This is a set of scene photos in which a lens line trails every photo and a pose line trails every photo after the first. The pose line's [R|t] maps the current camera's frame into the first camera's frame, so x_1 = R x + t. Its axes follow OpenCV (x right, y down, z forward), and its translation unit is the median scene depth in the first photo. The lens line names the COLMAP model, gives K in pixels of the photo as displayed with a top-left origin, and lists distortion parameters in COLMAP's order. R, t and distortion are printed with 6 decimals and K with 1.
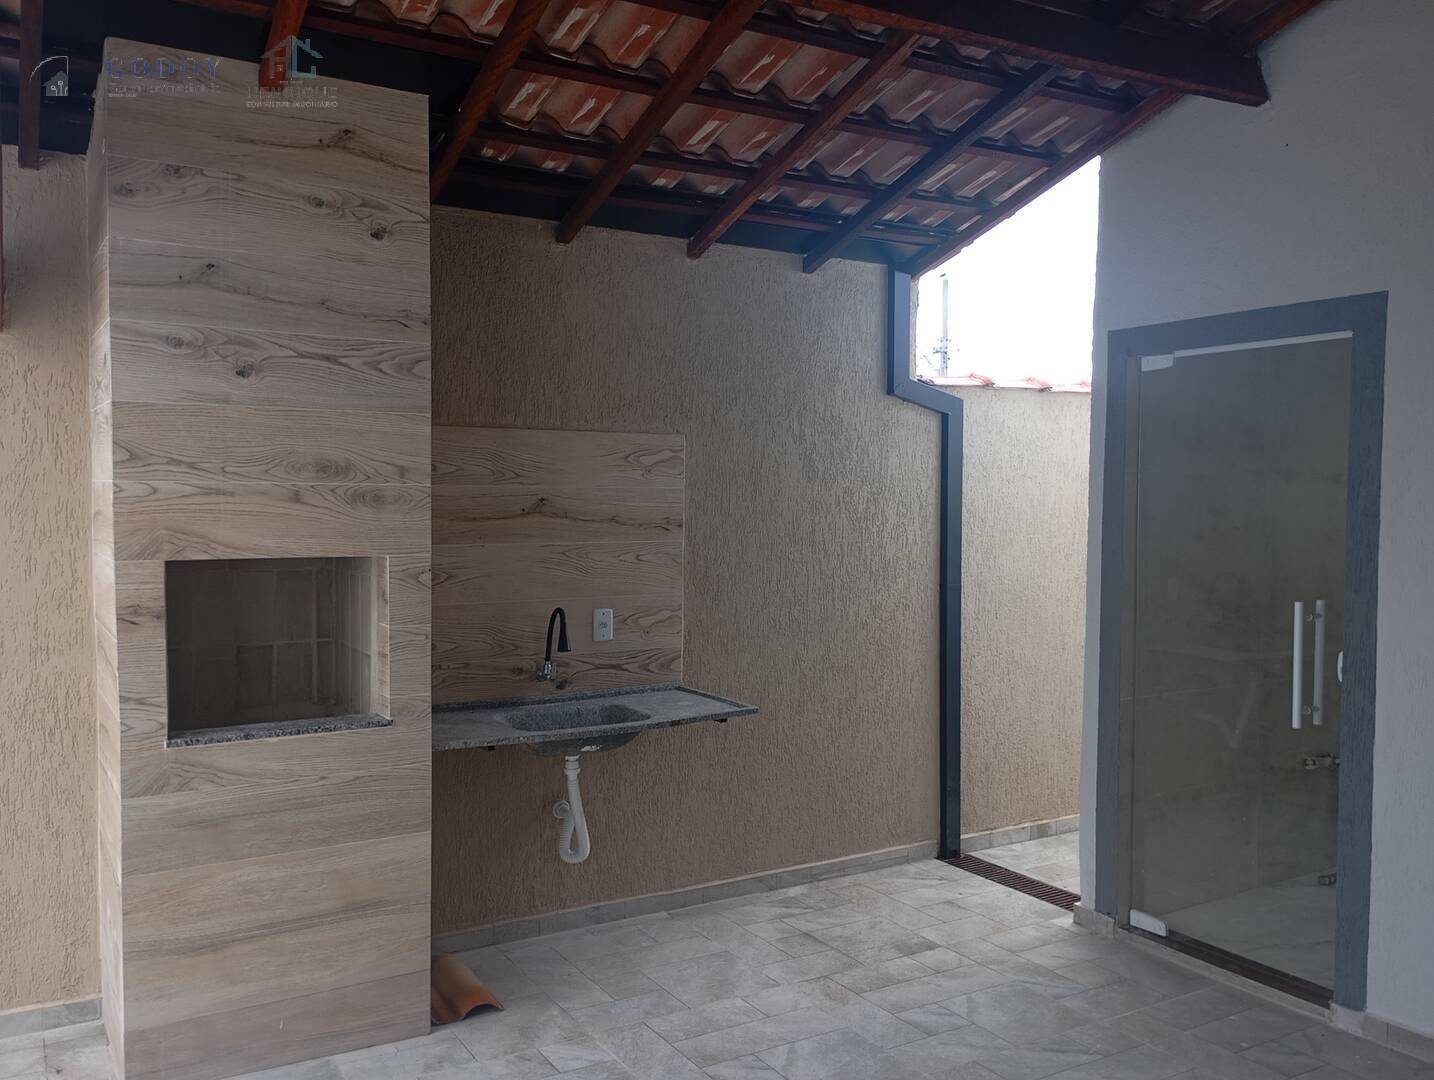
lens RADIAL K [[1184.6, 0, 717.0], [0, 1184.6, 540.0], [0, 0, 1]] dist [0.052612, -0.061938]
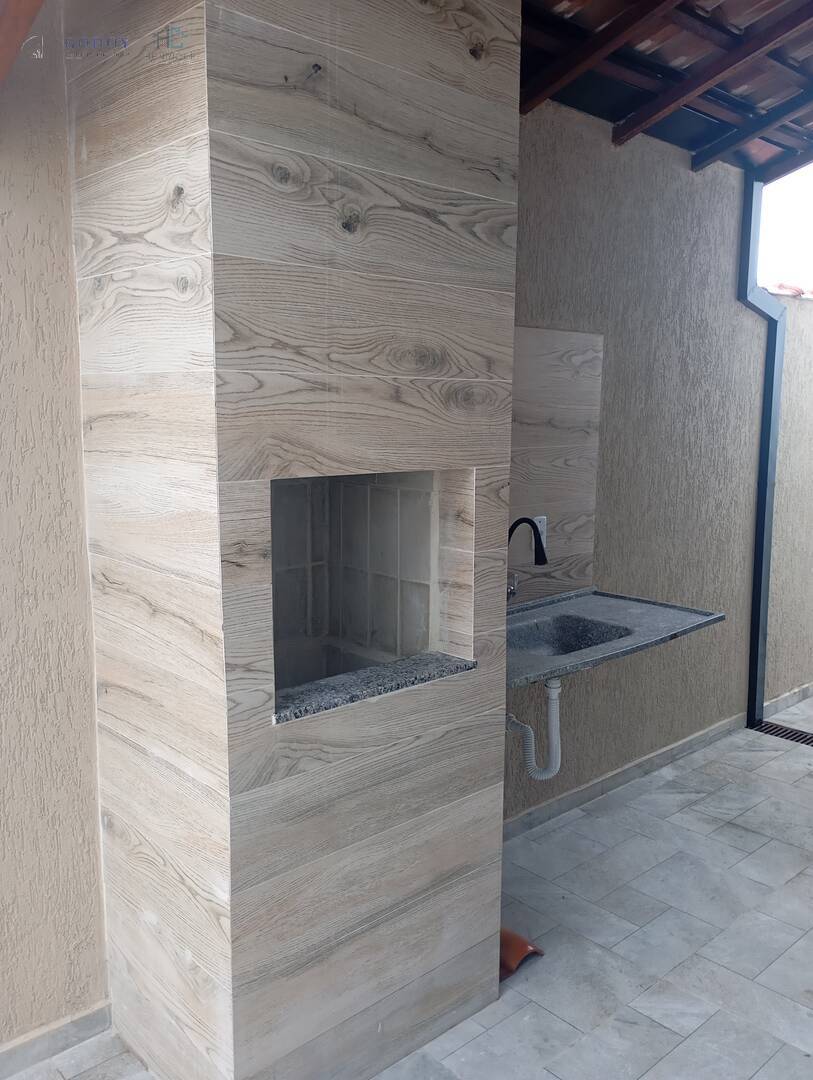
lens RADIAL K [[892.2, 0, 400.4], [0, 892.2, 531.6], [0, 0, 1]] dist [0.052612, -0.061938]
pose [[0.980942, -0.027465, 0.192347, -0.439362], [0.007704, 0.994679, 0.102739, -0.006466], [-0.194145, -0.099299, 0.975934, 0.392724]]
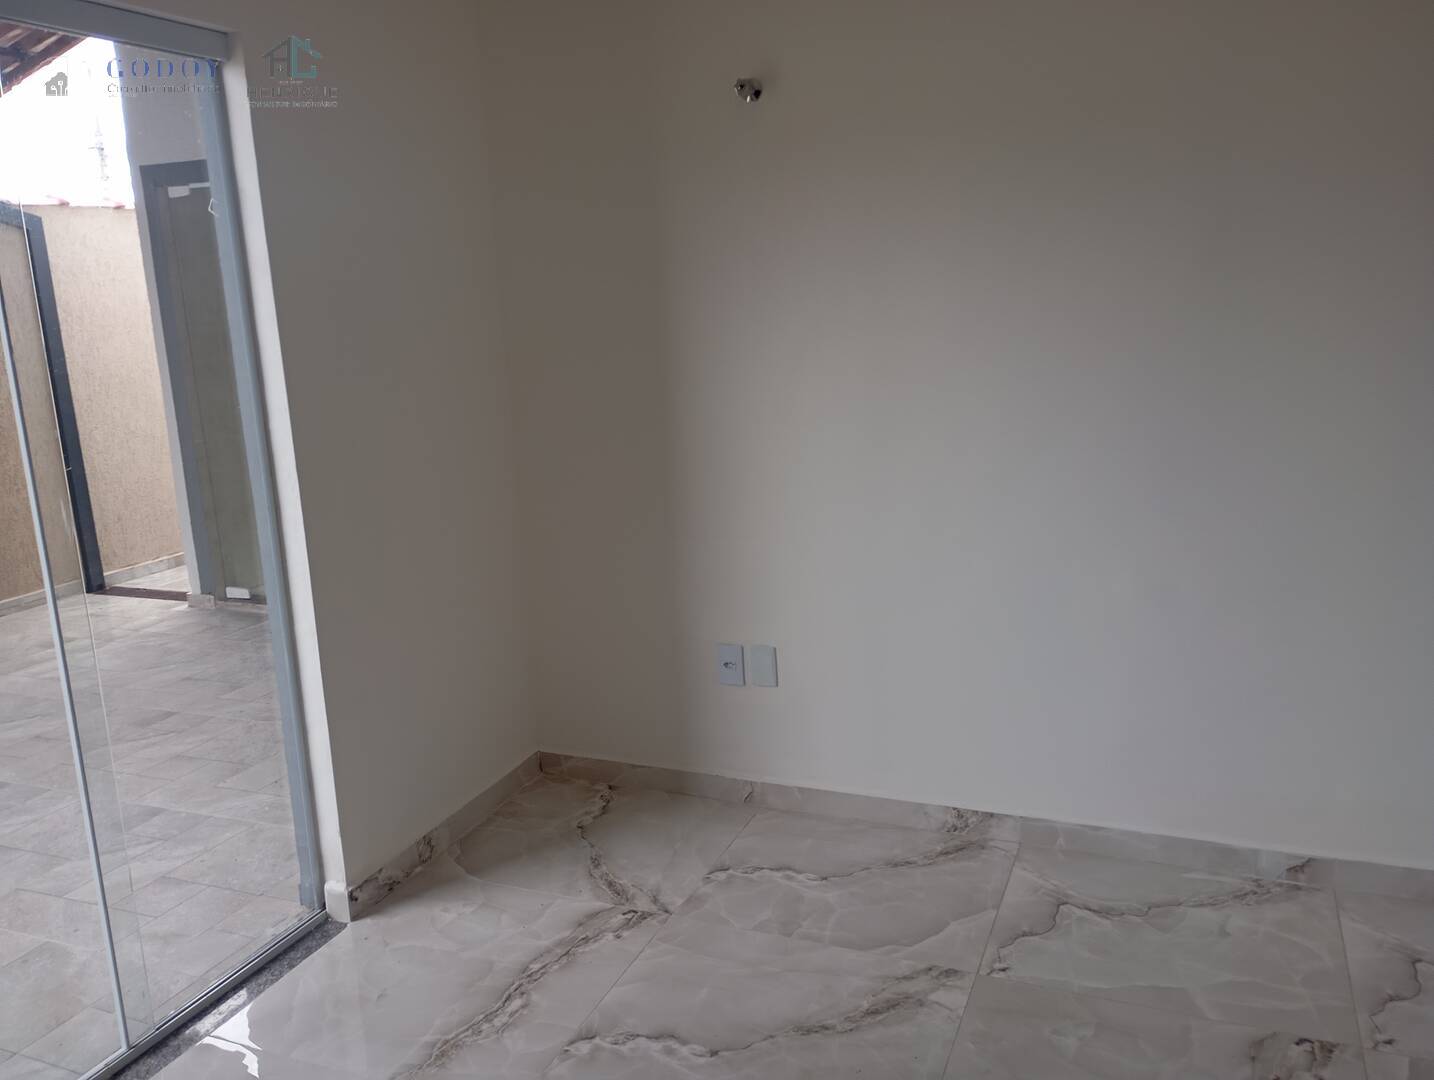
lens RADIAL K [[1184.6, 0, 717.0], [0, 1184.6, 540.0], [0, 0, 1]] dist [0.052612, -0.061938]
pose [[0.810581, -0.166199, 0.561549, 0.038026], [0.073039, 0.980088, 0.184642, 0.041558], [-0.581055, -0.108653, 0.806579, -0.610301]]
